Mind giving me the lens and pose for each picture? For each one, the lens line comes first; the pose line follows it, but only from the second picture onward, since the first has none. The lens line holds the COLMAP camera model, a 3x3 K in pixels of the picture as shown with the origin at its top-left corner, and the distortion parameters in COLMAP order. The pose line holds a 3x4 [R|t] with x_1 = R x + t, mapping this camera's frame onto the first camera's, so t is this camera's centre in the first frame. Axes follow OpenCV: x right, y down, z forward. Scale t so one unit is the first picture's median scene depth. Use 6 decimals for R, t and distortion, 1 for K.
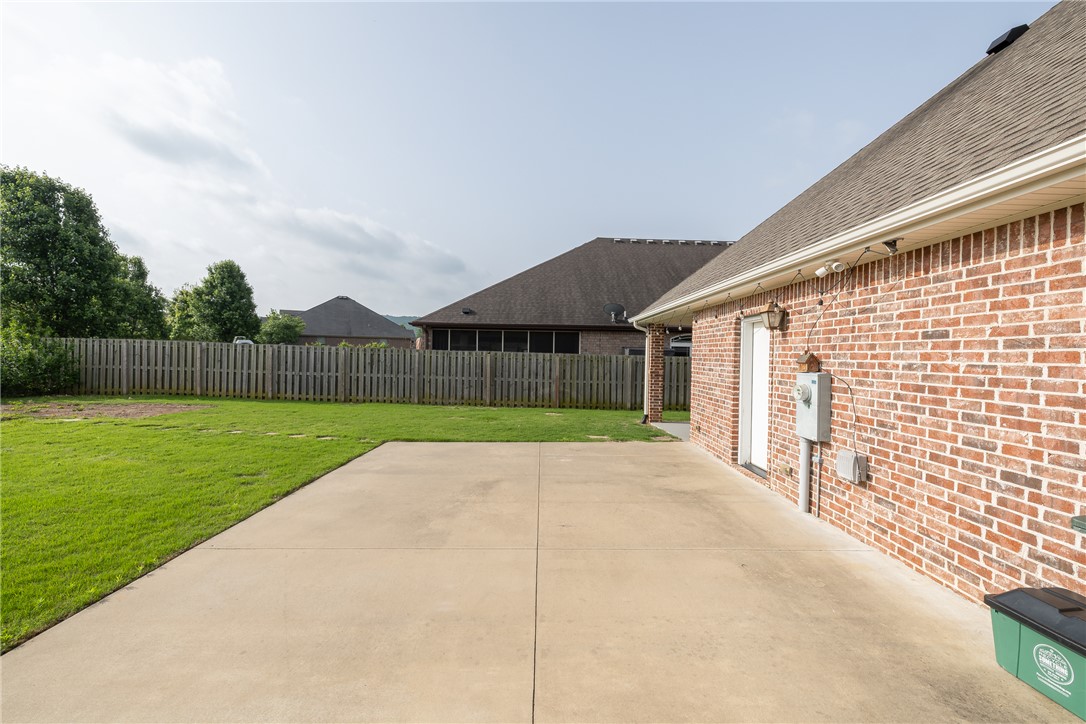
lens RADIAL K [[455.4, 0, 546.1], [0, 455.4, 360.8], [0, 0, 1]] dist [0.002541, 0.000041]
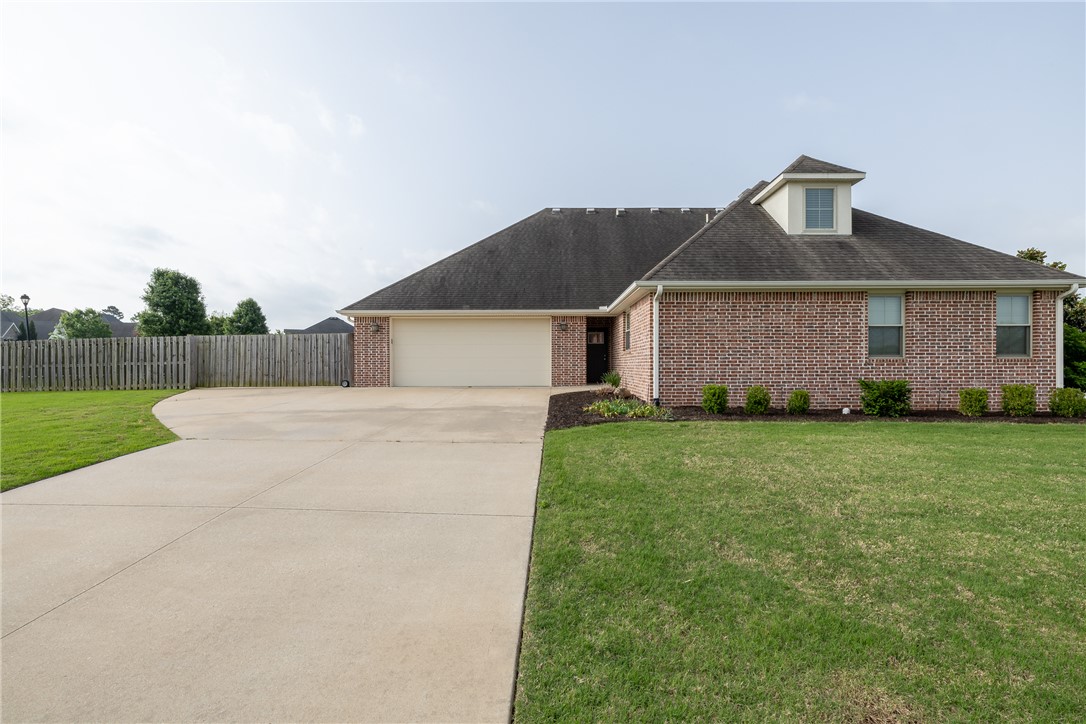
lens RADIAL K [[455.4, 0, 543.9], [0, 455.4, 365.6], [0, 0, 1]] dist [0.002541, 0.000041]
pose [[0.999843, -0.016768, -0.005742, 0.618761], [0.016689, 0.999770, -0.013496, 0.080489], [0.005967, 0.013398, 0.999892, -1.115952]]
